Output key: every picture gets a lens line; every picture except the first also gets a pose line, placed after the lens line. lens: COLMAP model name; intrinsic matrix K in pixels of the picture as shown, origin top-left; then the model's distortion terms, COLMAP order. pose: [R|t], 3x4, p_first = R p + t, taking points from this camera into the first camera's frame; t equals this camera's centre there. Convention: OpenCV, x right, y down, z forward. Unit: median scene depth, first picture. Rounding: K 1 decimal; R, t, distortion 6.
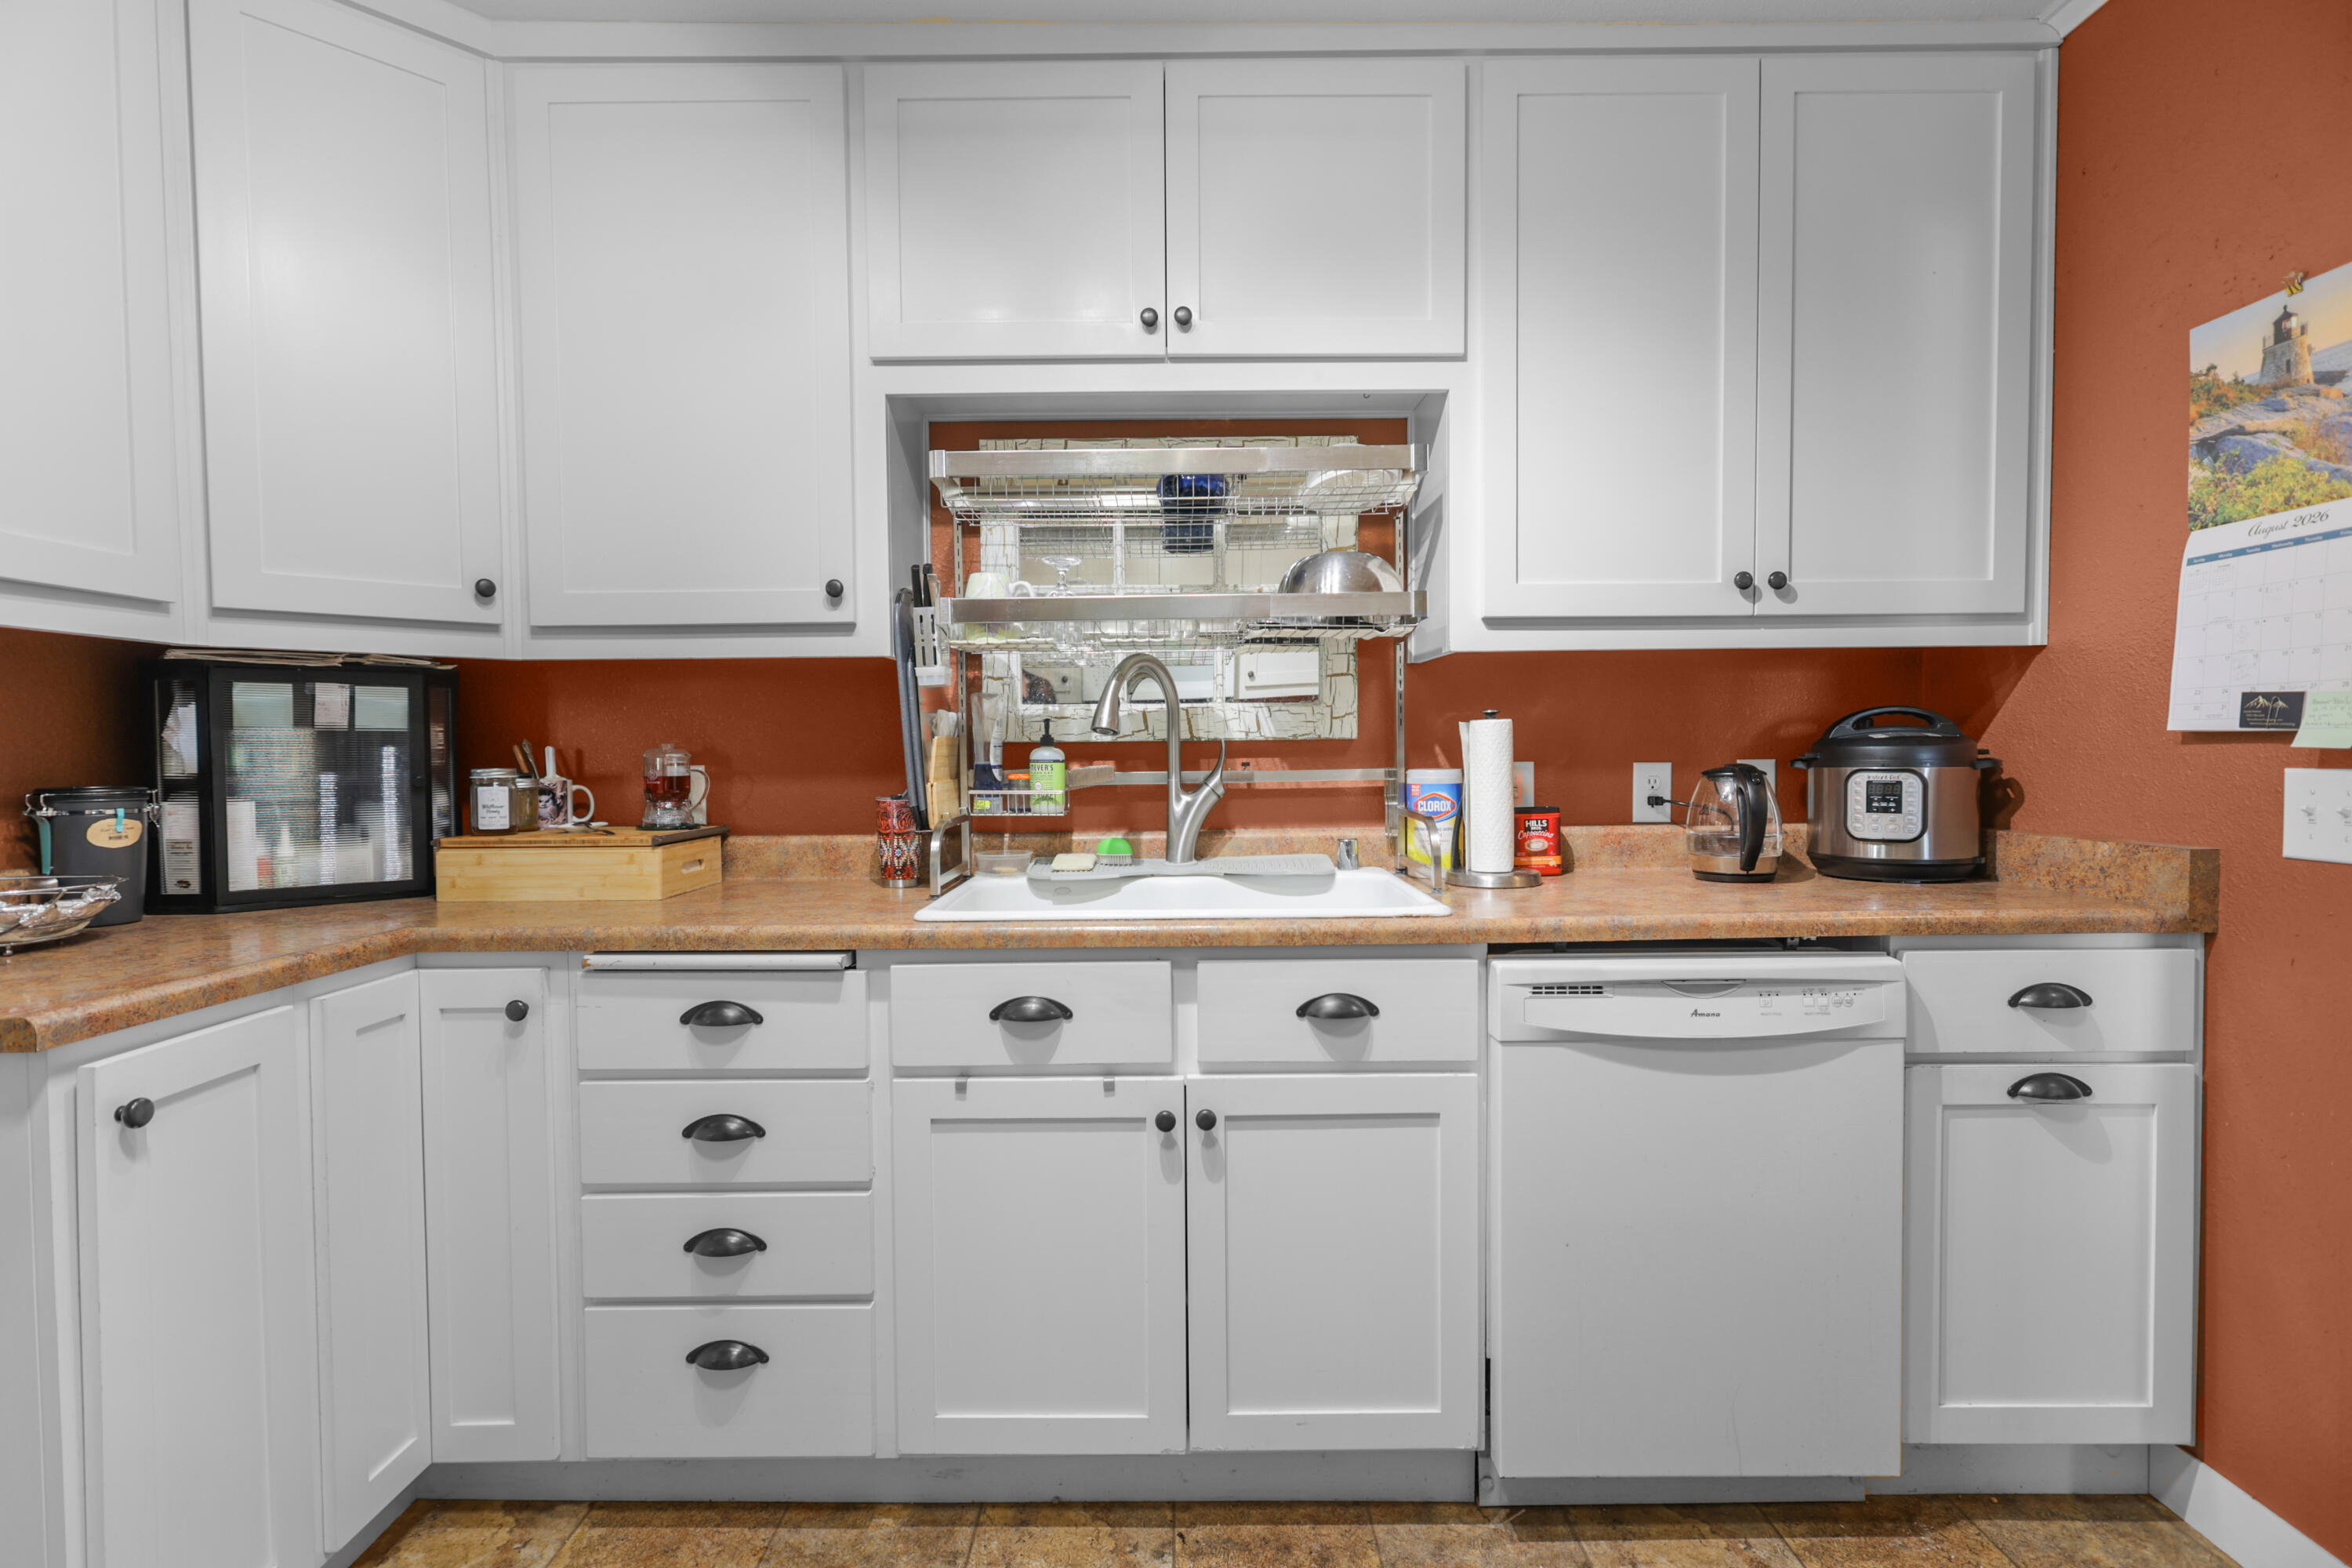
lens RADIAL K [[1088.9, 0, 1178.6], [0, 1088.9, 782.8], [0, 0, 1]] dist [0.002504, -0.000721]
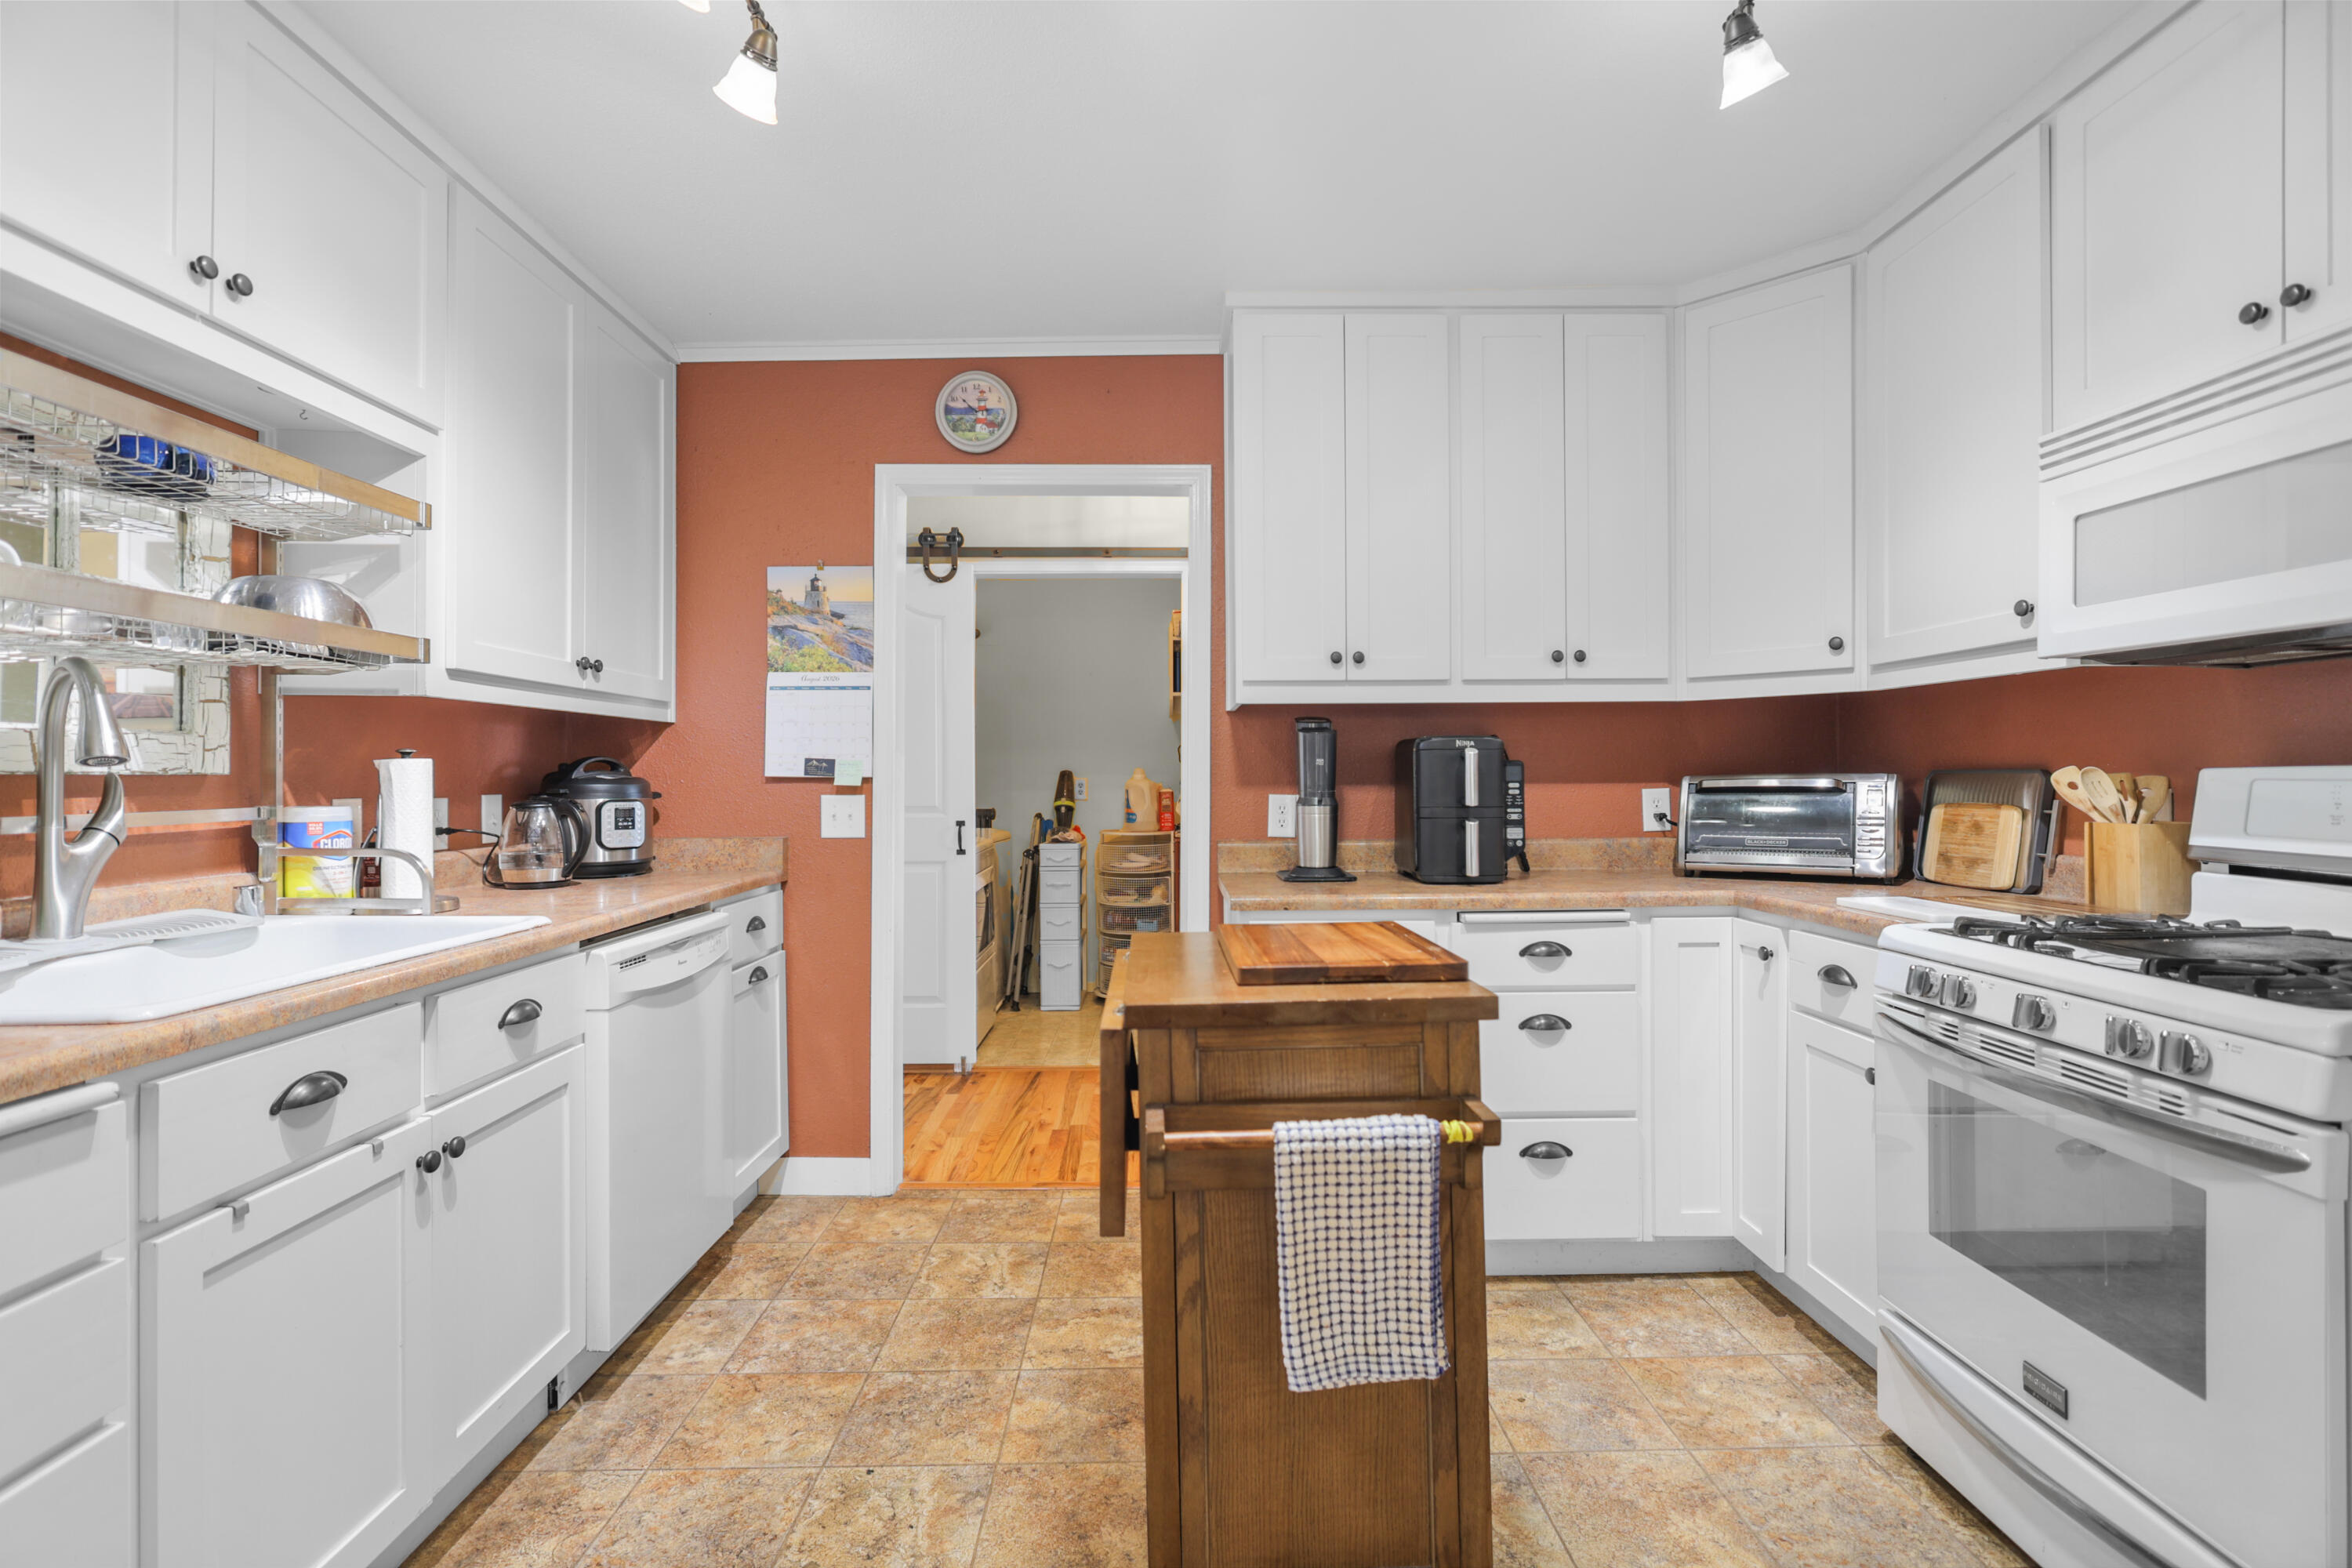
lens RADIAL K [[1088.9, 0, 1182.2], [0, 1088.9, 779.3], [0, 0, 1]] dist [0.002504, -0.000721]
pose [[-0.017324, 0.007650, 0.999821, -0.959692], [0.032718, 0.999440, -0.007080, -0.005935], [-0.999314, 0.032590, -0.017565, 0.309490]]
